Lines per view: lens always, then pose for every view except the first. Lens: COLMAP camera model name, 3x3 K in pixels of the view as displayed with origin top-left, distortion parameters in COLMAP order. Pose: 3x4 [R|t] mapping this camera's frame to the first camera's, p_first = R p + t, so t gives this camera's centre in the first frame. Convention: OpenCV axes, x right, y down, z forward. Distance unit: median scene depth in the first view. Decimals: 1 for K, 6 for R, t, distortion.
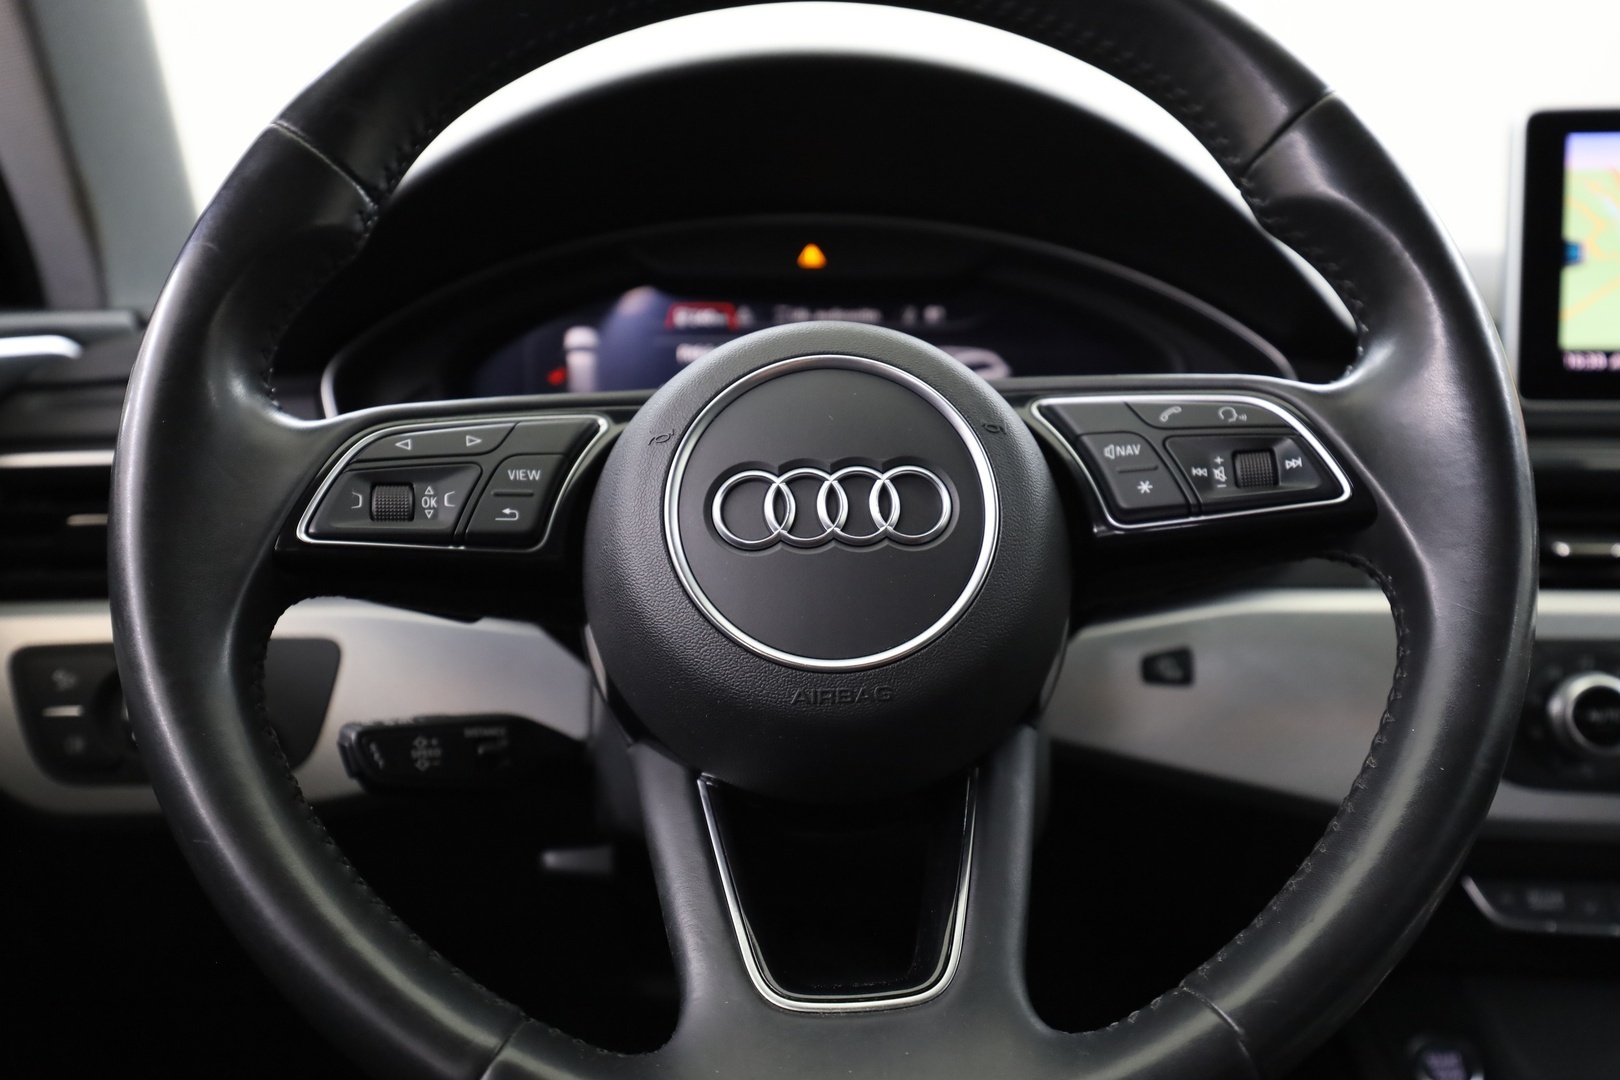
lens RADIAL K [[1537.1, 0, 833.1], [0, 1537.1, 512.0], [0, 0, 1]] dist [0.004750, 0.000000]
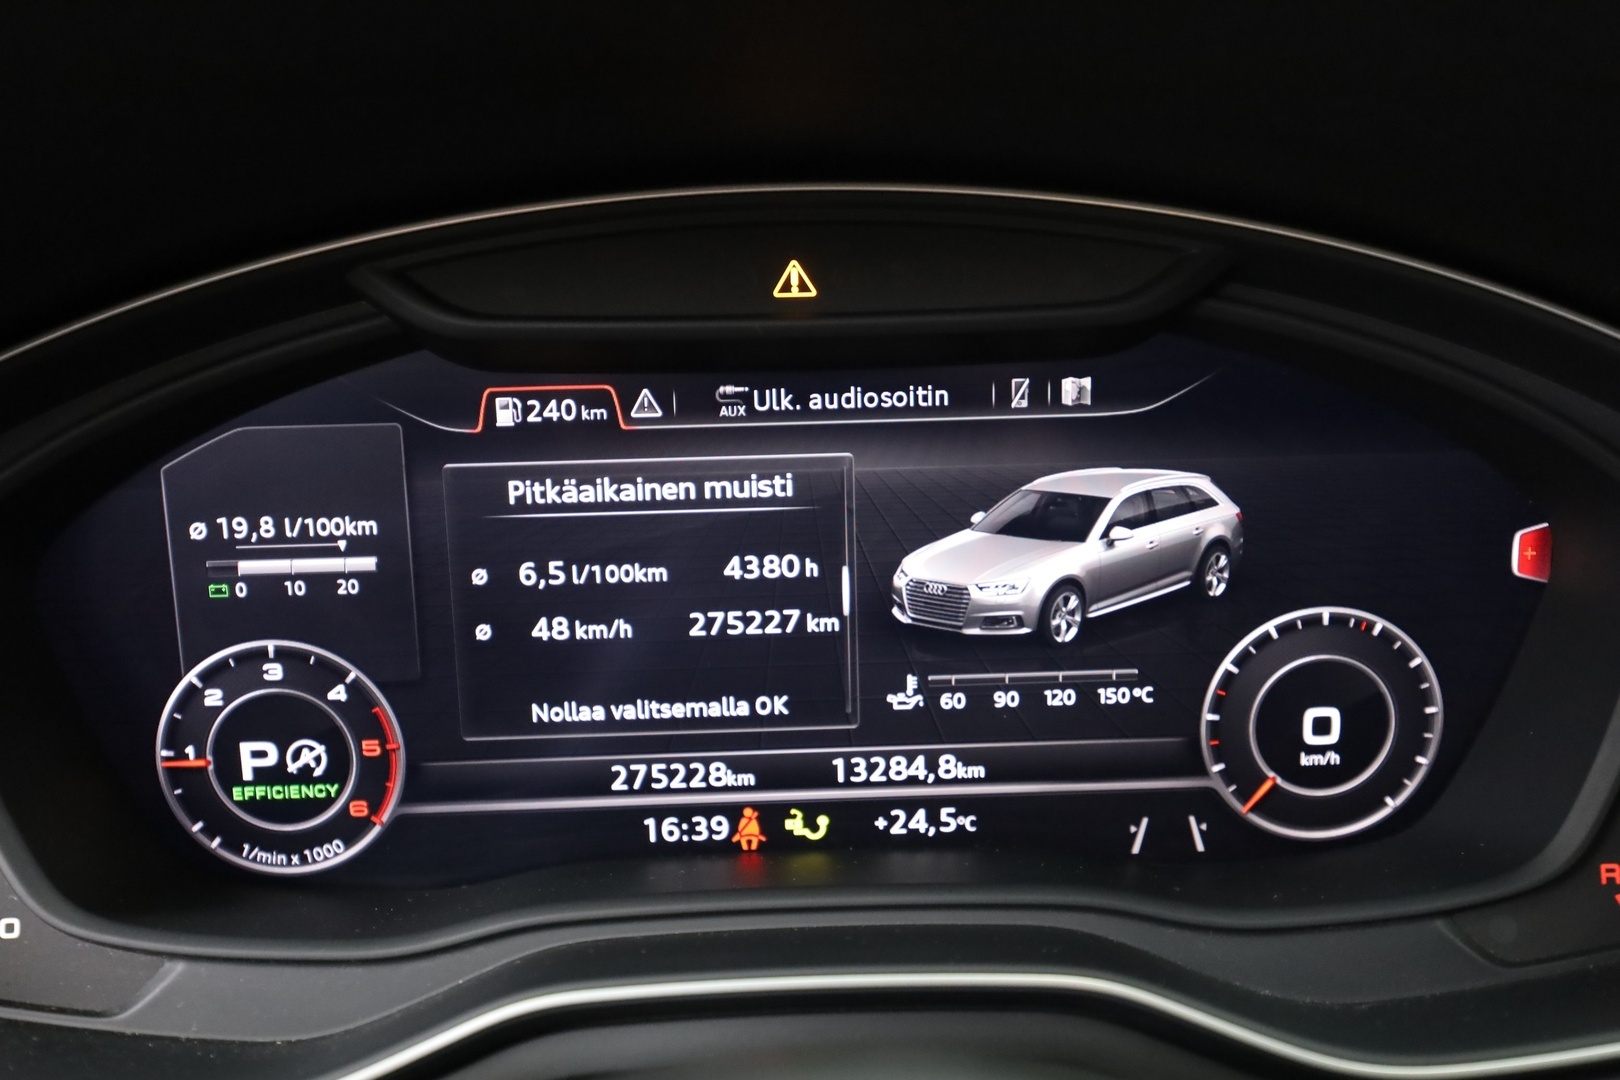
lens RADIAL K [[1471.5, 0, 807.6], [0, 1471.5, 534.1], [0, 0, 1]] dist [-0.009519, 0.000000]
pose [[0.999727, -0.022453, -0.006410, -0.013896], [0.023209, 0.985617, 0.167392, -0.257184], [0.002559, -0.167495, 0.985870, 0.908870]]
